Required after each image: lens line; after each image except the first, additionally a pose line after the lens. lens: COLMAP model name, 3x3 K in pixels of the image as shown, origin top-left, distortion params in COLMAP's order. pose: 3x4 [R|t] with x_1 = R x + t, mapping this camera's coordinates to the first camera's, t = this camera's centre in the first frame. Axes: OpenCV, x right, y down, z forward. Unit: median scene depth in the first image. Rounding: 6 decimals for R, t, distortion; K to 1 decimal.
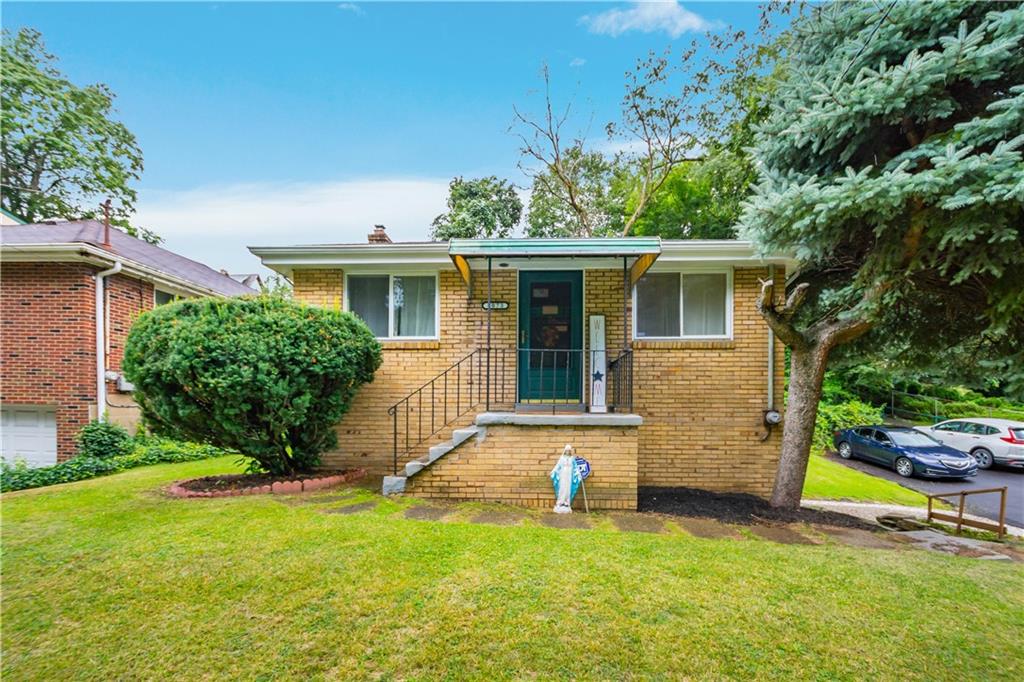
lens RADIAL K [[459.7, 0, 510.1], [0, 459.7, 374.7], [0, 0, 1]] dist [0.008331, 0.001666]
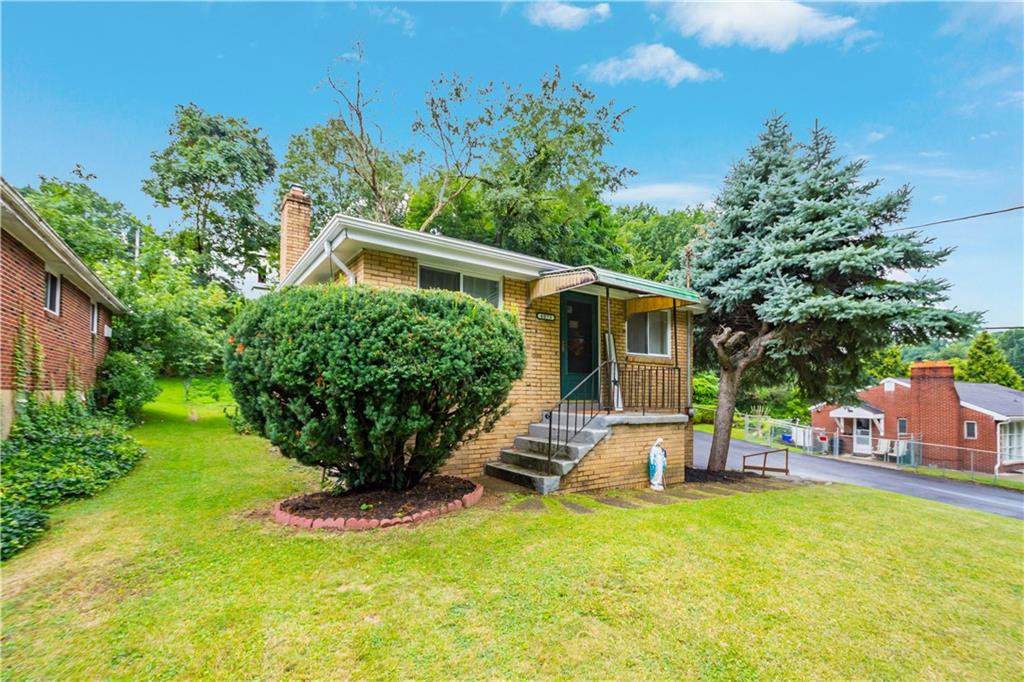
lens RADIAL K [[459.7, 0, 511.7], [0, 459.7, 339.9], [0, 0, 1]] dist [0.008331, 0.001666]
pose [[0.787377, 0.077207, 0.611618, -1.015201], [-0.054324, 0.996957, -0.055915, -0.032350], [-0.614073, 0.010800, 0.789175, 0.202343]]
